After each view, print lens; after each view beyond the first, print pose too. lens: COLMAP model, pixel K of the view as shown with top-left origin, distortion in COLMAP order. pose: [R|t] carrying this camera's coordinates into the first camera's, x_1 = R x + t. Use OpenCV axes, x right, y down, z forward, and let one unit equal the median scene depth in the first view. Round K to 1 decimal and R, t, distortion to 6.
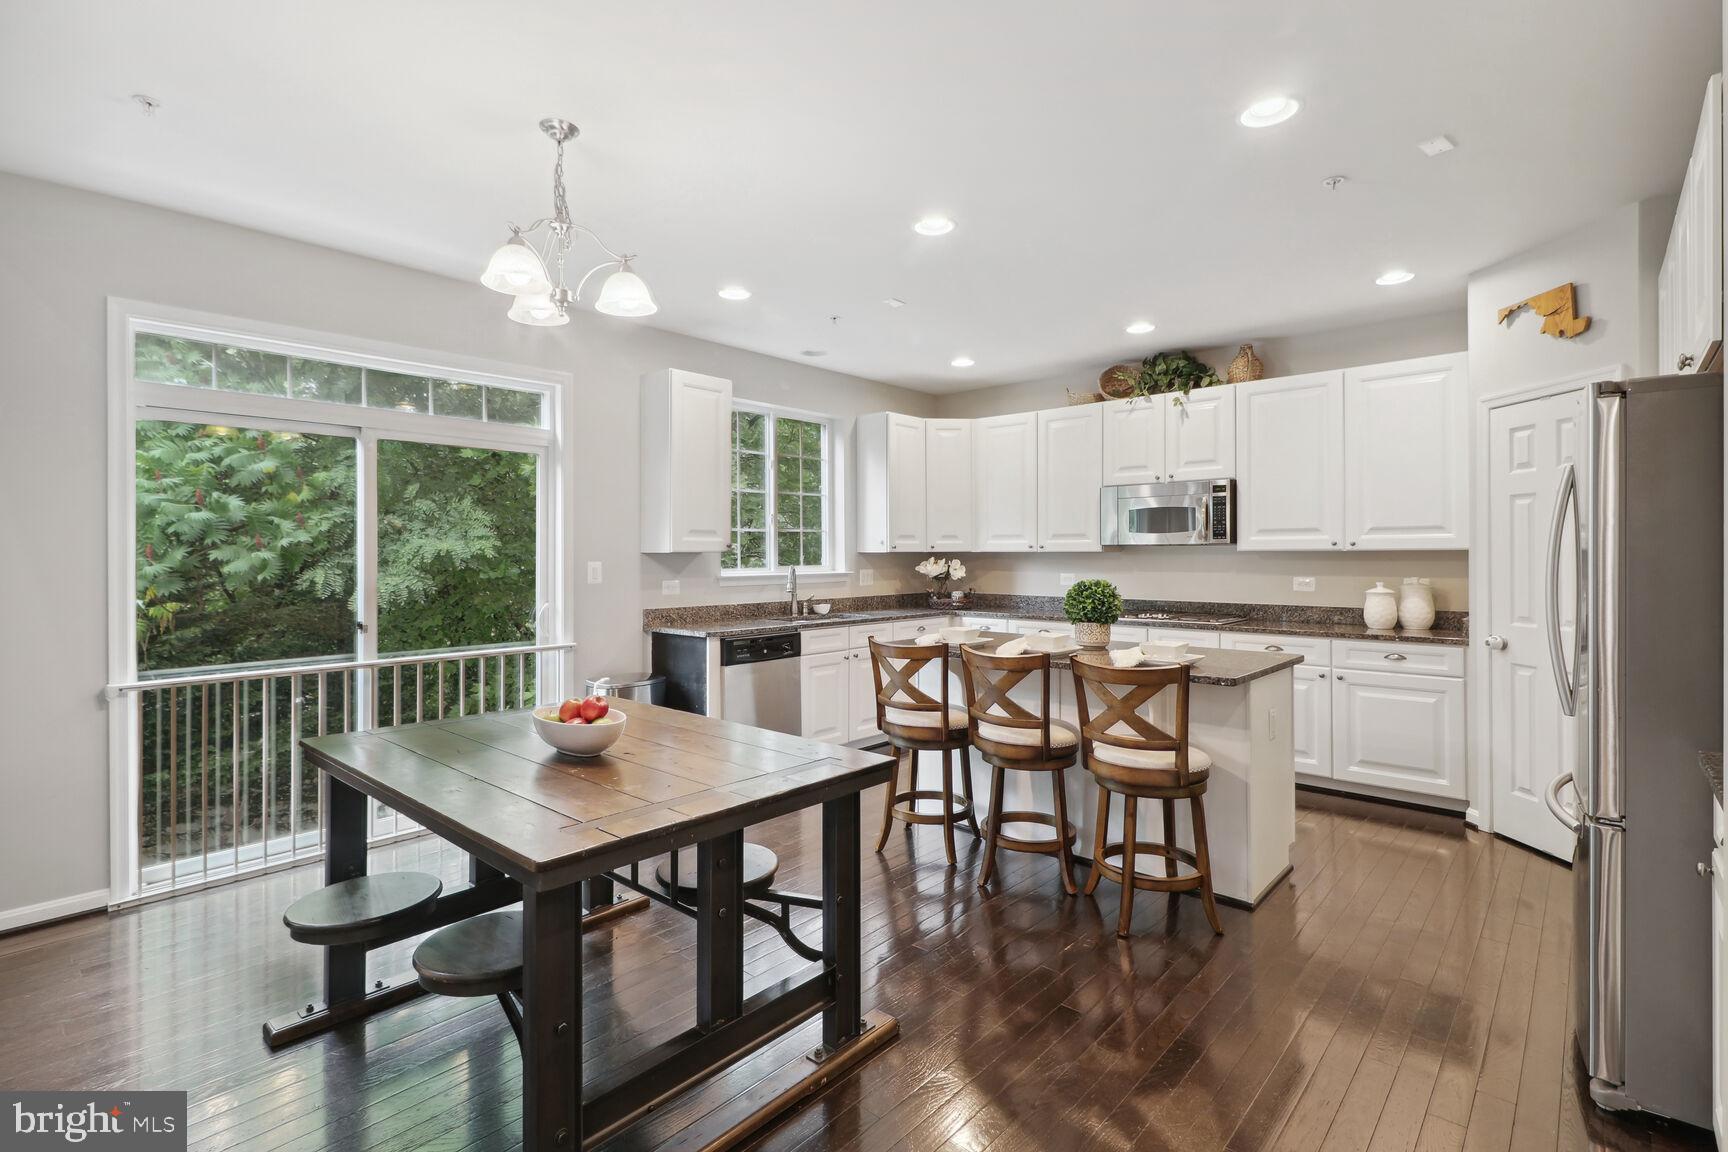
lens RADIAL K [[809.7, 0, 864.4], [0, 809.7, 568.1], [0, 0, 1]] dist [0.007856, -0.000948]
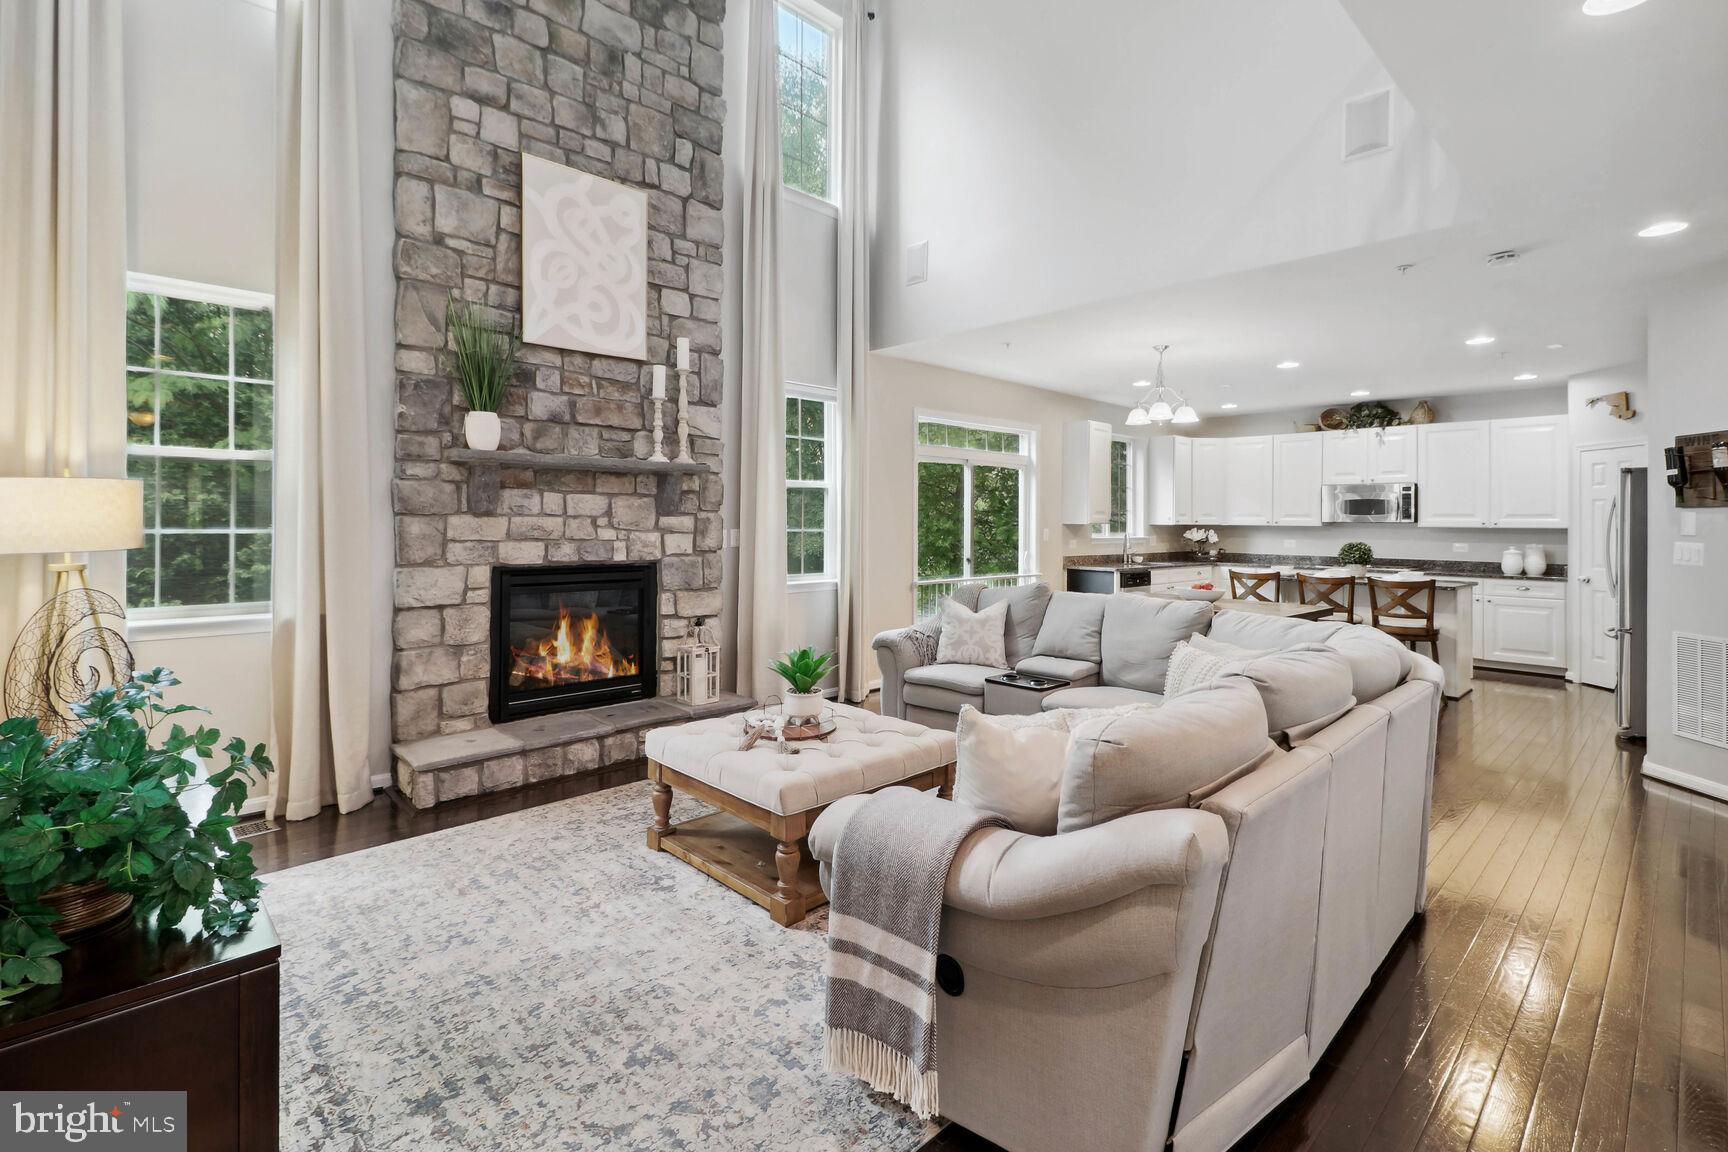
lens RADIAL K [[809.7, 0, 864.9], [0, 809.7, 524.6], [0, 0, 1]] dist [0.007856, -0.000948]
pose [[0.997672, 0.007938, -0.067738, -0.524919], [-0.008483, 0.999934, -0.007762, -0.003328], [0.067672, 0.008319, 0.997673, -0.689015]]
